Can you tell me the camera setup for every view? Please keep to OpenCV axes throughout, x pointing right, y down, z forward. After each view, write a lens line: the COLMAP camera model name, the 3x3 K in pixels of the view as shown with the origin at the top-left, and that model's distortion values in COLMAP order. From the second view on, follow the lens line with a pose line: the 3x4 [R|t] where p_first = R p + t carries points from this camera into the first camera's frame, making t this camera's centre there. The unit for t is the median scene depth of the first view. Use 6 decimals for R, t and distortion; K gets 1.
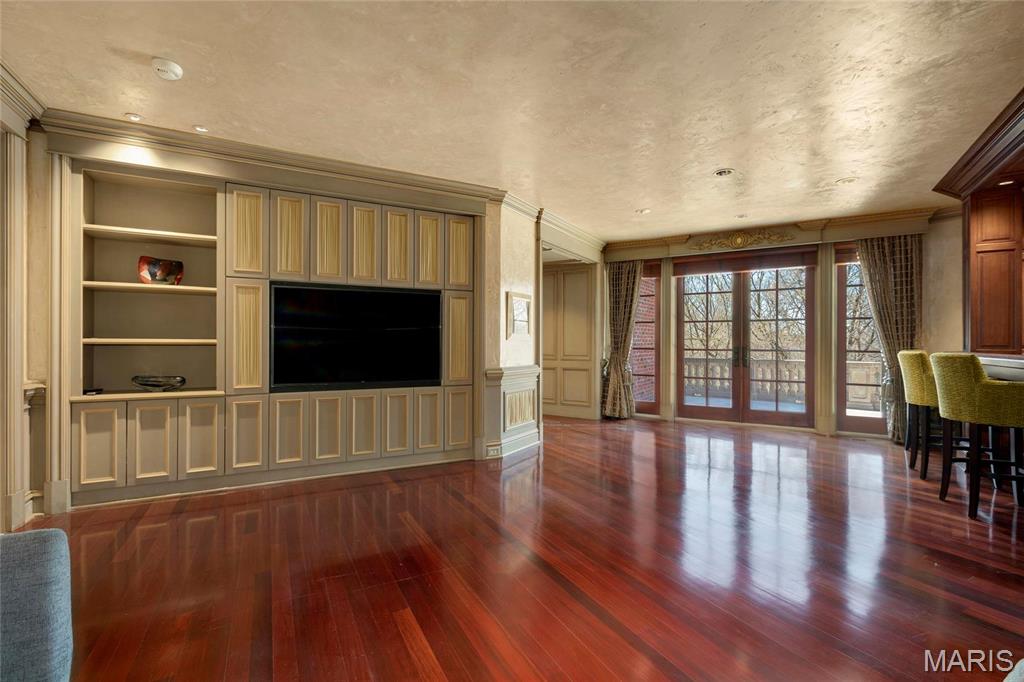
lens RADIAL K [[469.1, 0, 493.5], [0, 469.1, 337.6], [0, 0, 1]] dist [-0.000492, 0.000261]
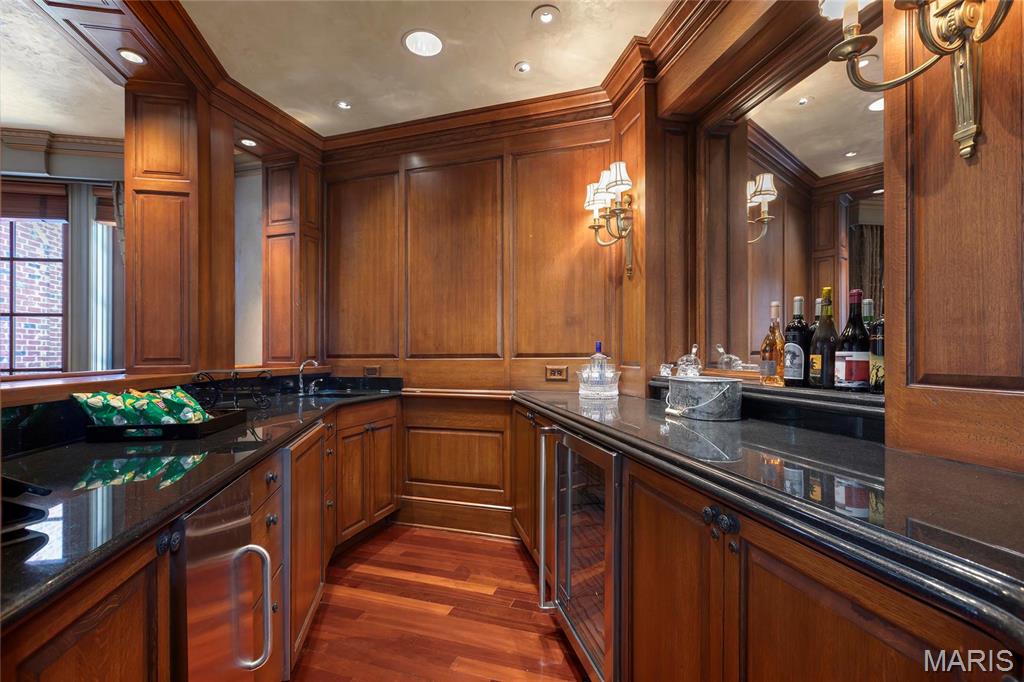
lens RADIAL K [[469.1, 0, 493.5], [0, 469.1, 337.6], [0, 0, 1]] dist [-0.000492, 0.000261]
pose [[0.704625, 0.003015, 0.709574, 0.940247], [0.004673, 0.999950, -0.008889, -0.002699], [-0.709565, 0.009579, 0.704575, 0.314483]]
